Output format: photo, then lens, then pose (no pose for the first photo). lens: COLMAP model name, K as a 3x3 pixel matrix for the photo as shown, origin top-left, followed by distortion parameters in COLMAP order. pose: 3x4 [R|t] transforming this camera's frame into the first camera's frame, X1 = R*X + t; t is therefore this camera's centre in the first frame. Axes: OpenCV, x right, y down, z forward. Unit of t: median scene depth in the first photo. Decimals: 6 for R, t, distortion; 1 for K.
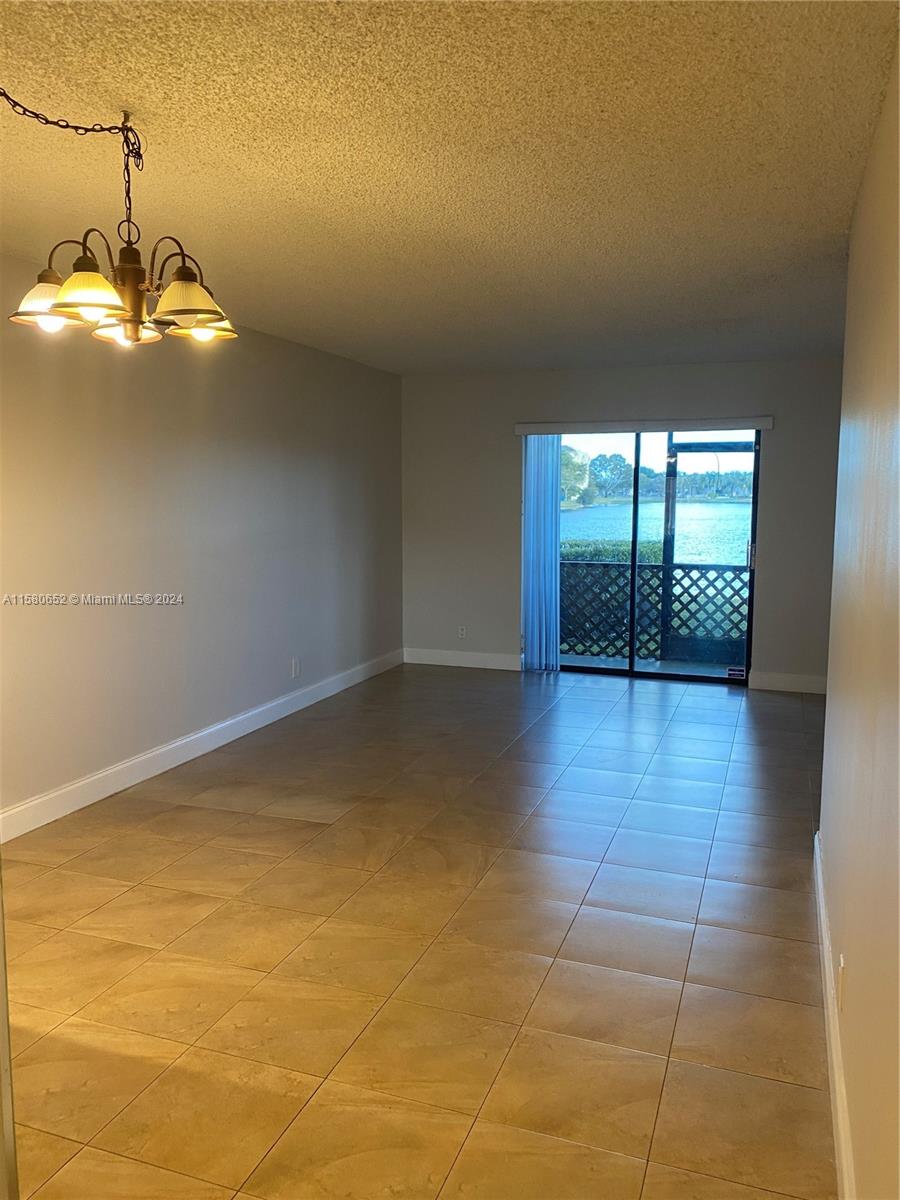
lens RADIAL K [[906.5, 0, 444.2], [0, 906.5, 596.6], [0, 0, 1]] dist [0.058434, -0.007361]
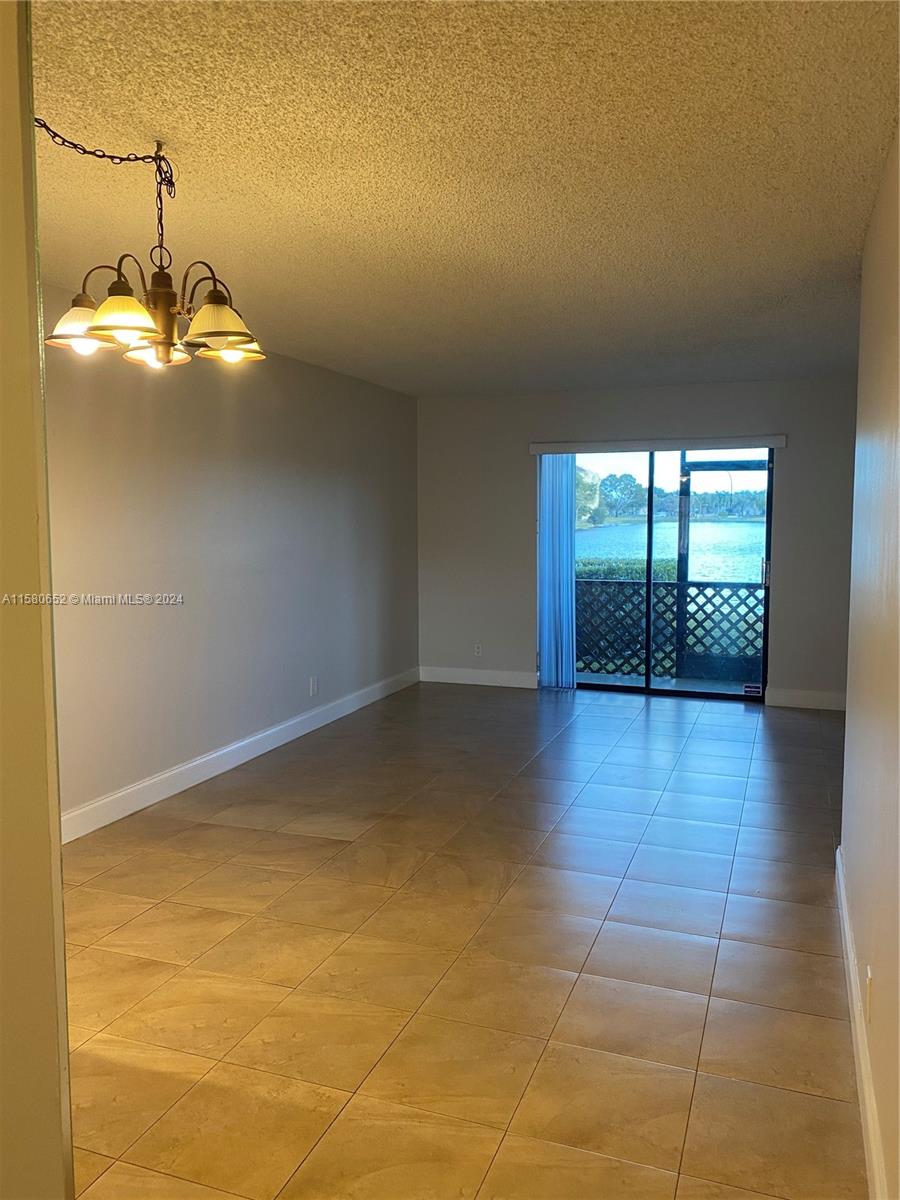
lens RADIAL K [[907.2, 0, 454.5], [0, 907.2, 596.6], [0, 0, 1]] dist [0.054828, -0.000185]
pose [[0.999990, -0.004444, -0.000909, -0.014039], [0.004422, 0.999744, -0.022197, 0.005066], [0.001008, 0.022193, 0.999753, -0.012470]]
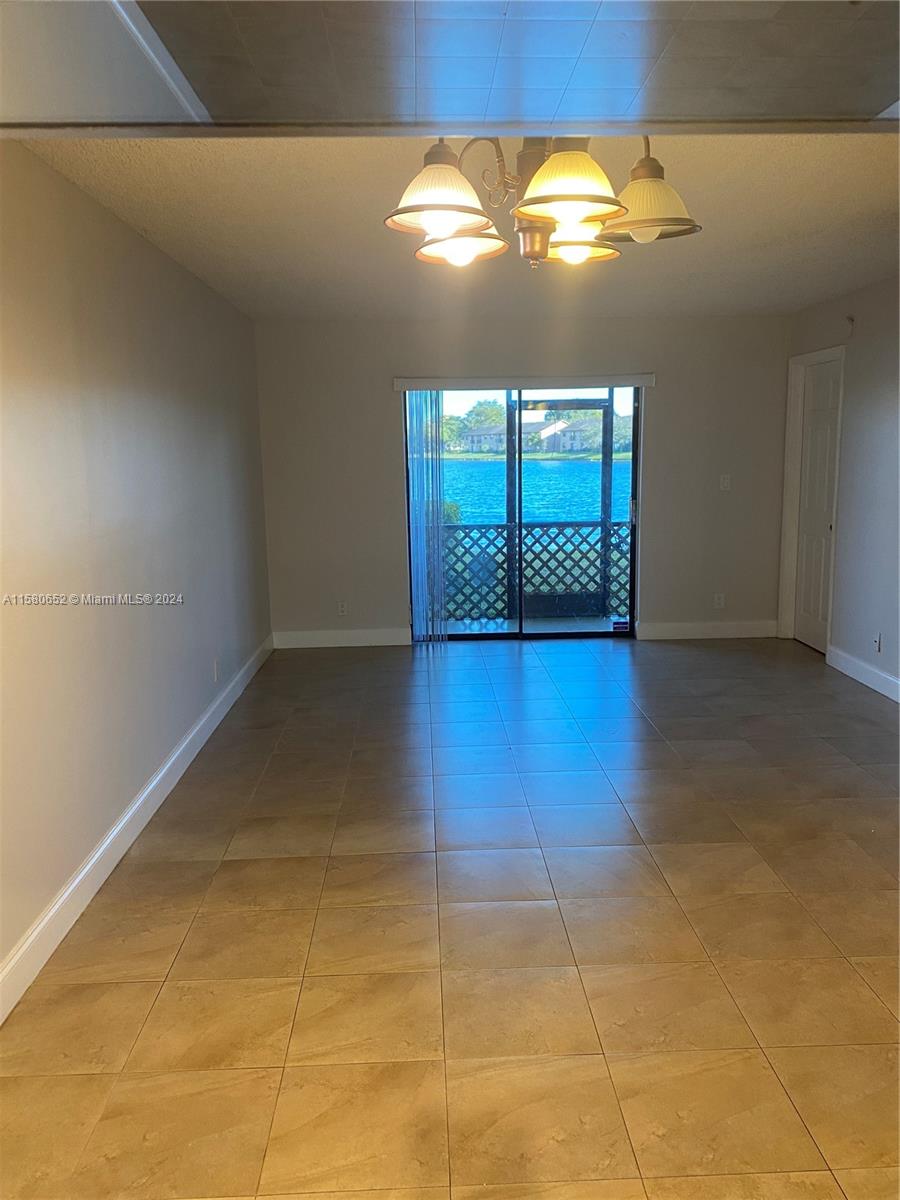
lens RADIAL K [[898.5, 0, 450.0], [0, 898.5, 600.0], [0, 0, 1]] dist [0.010988, 0.004500]
pose [[0.921839, -0.083011, 0.378579, -0.597521], [0.065045, 0.996075, 0.060026, -0.045662], [-0.382076, -0.030709, 0.923621, 0.338324]]
